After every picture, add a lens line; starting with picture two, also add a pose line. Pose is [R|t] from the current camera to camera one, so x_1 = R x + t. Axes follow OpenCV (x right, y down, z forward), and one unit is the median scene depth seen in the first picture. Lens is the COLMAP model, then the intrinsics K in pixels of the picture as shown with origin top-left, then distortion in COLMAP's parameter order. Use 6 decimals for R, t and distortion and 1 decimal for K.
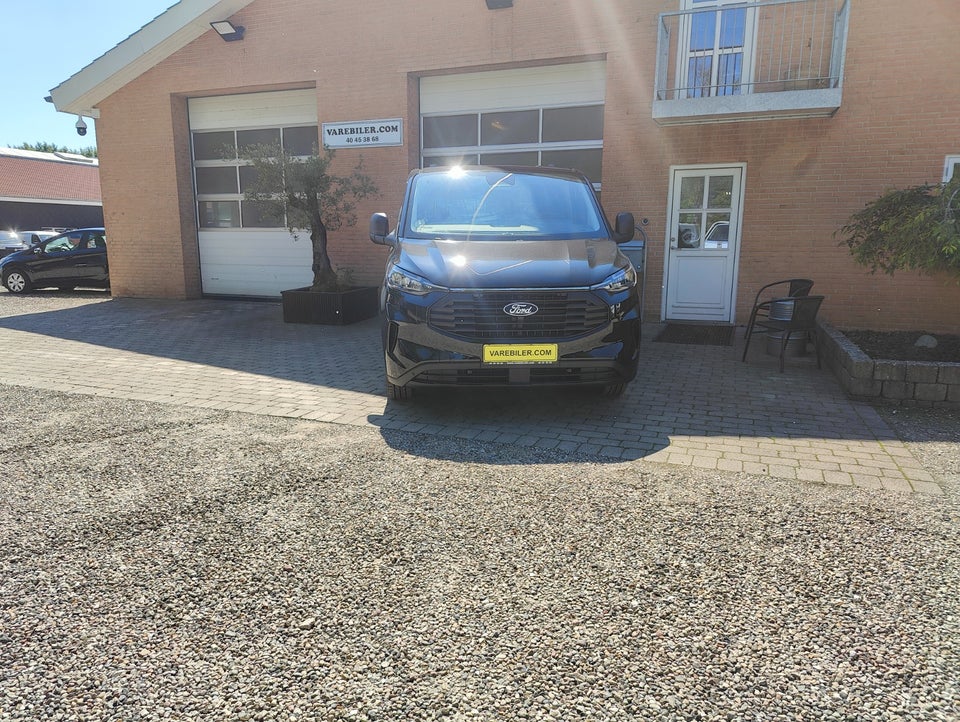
lens RADIAL K [[659.6, 0, 473.0], [0, 659.6, 369.4], [0, 0, 1]] dist [0.052445, -0.051803]
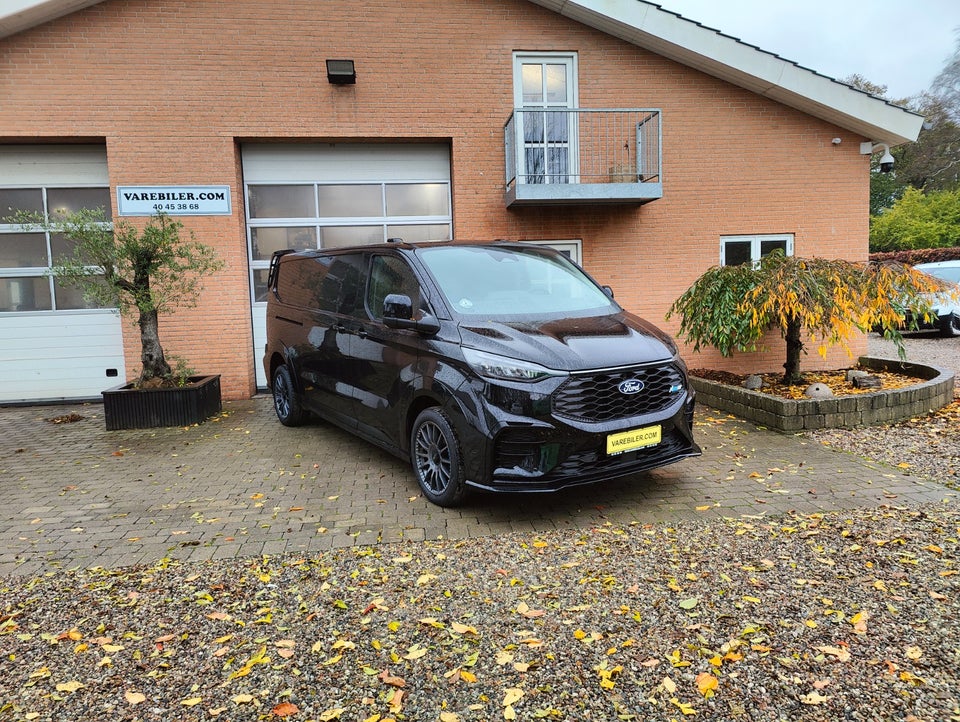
lens RADIAL K [[662.1, 0, 480.6], [0, 662.1, 355.0], [0, 0, 1]] dist [0.051227, -0.054091]
pose [[0.876809, -0.074621, 0.475014, -0.471455], [0.128323, 0.988370, -0.081601, -0.067611], [-0.463400, 0.132504, 0.876187, 0.162875]]
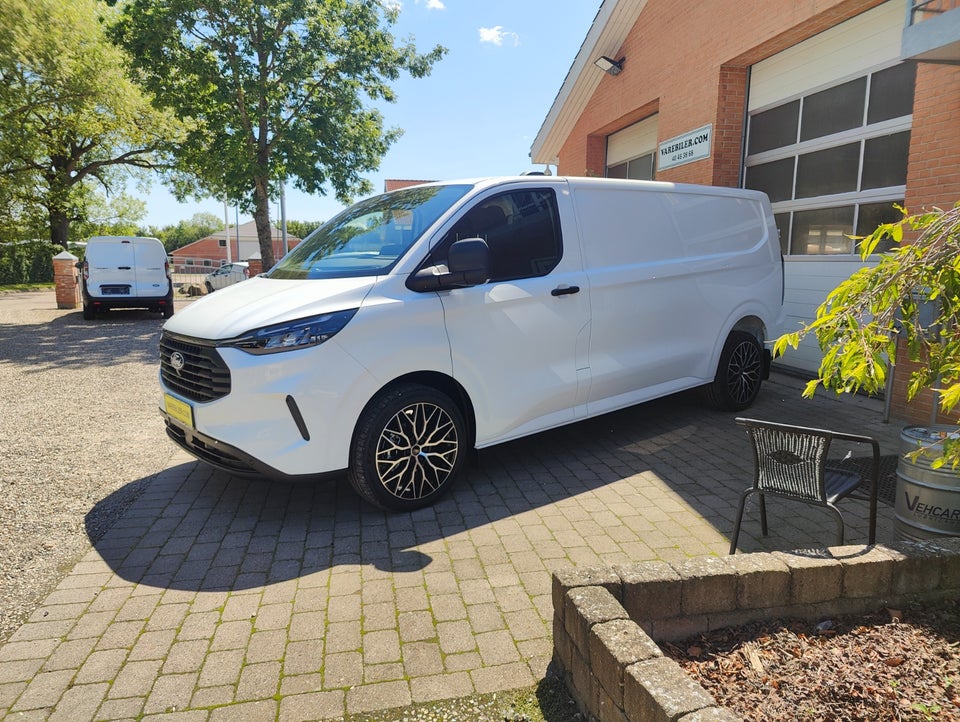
lens RADIAL K [[665.3, 0, 483.0], [0, 665.3, 366.4], [0, 0, 1]] dist [0.051917, -0.061287]
pose [[0.534598, 0.133010, -0.834573, 0.857689], [-0.169348, 0.984367, 0.048405, -0.152037], [0.827965, 0.115456, 0.548766, 0.668699]]
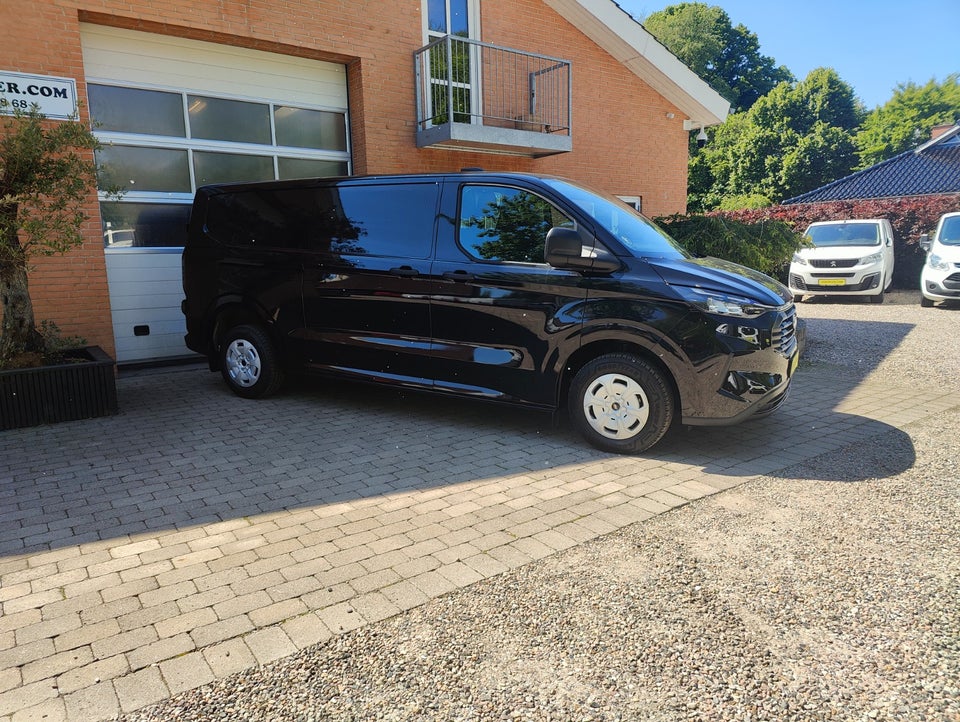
lens RADIAL K [[661.7, 0, 474.3], [0, 661.7, 366.9], [0, 0, 1]] dist [0.054761, -0.056372]
pose [[0.540946, -0.153194, 0.826988, -0.872498], [0.186317, 0.980669, 0.059789, -0.143829], [-0.820160, 0.121739, 0.559032, 0.680721]]
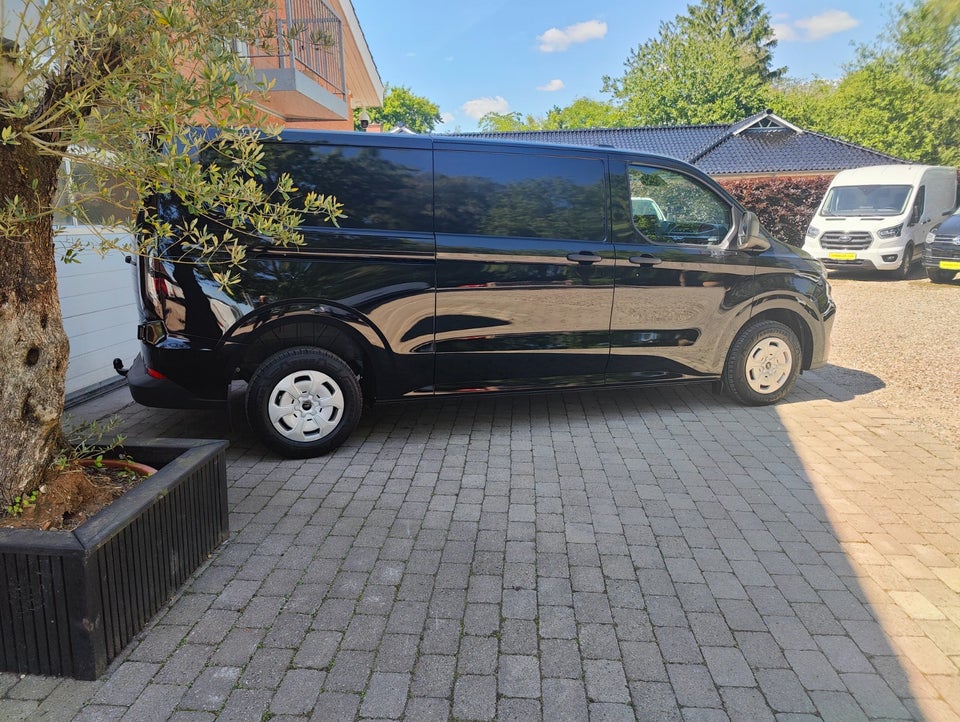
lens RADIAL K [[674.4, 0, 473.3], [0, 674.4, 357.6], [0, 0, 1]] dist [0.060555, -0.071022]
pose [[-0.294391, -0.187292, 0.937153, -0.900428], [0.204579, 0.945527, 0.253231, -0.356017], [-0.933532, 0.266270, -0.240039, 1.610841]]
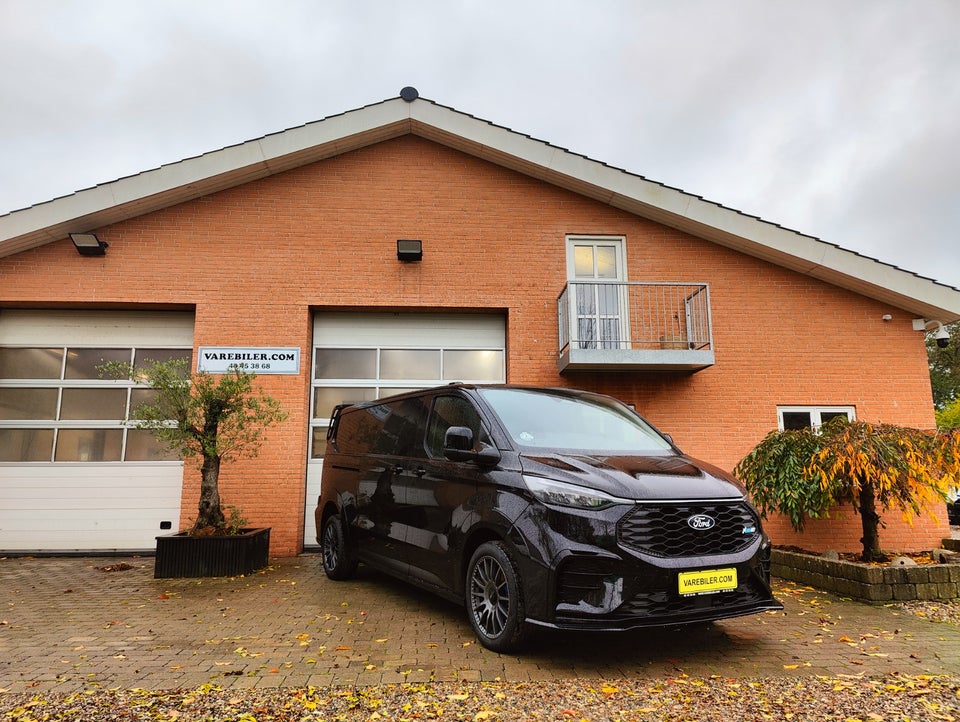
lens RADIAL K [[662.3, 0, 475.1], [0, 662.3, 363.9], [0, 0, 1]] dist [0.052441, -0.054870]
pose [[0.910266, 0.069050, 0.408225, -0.495907], [0.086997, 0.932082, -0.351646, 0.005675], [-0.404780, 0.355606, 0.842435, 0.181569]]
